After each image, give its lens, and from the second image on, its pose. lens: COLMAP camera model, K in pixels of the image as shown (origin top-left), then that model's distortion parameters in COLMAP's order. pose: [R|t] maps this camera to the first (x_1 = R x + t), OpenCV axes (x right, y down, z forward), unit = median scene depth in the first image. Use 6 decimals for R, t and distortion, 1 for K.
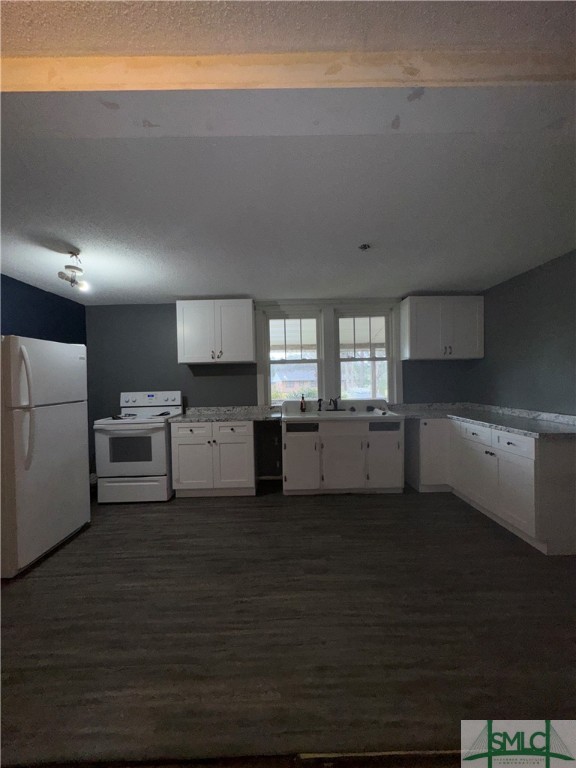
lens RADIAL K [[306.3, 0, 287.2], [0, 306.3, 385.0], [0, 0, 1]] dist [0.000650, -0.000152]
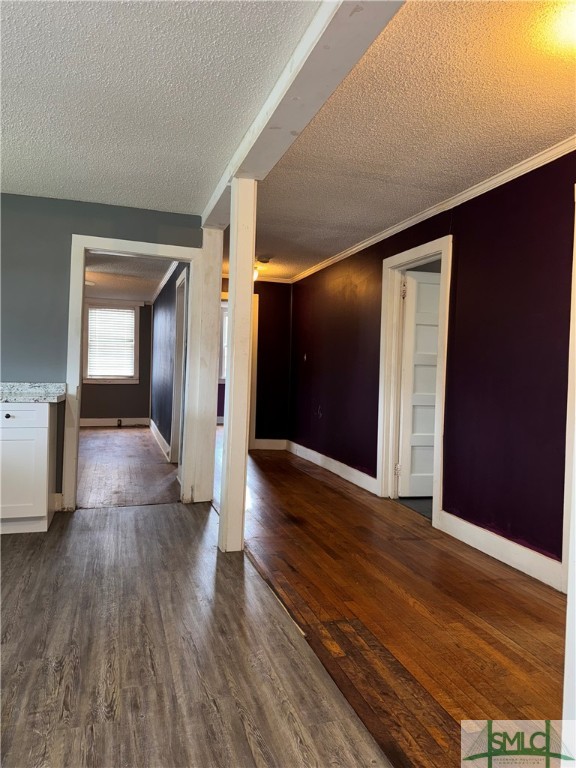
lens RADIAL K [[543.0, 0, 289.8], [0, 543.0, 389.0], [0, 0, 1]] dist [0.055501, -0.057457]
pose [[-0.295878, -0.014451, 0.955116, -0.860440], [-0.011016, 0.999871, 0.011716, 0.098122], [-0.955162, -0.007055, -0.295999, 0.739666]]
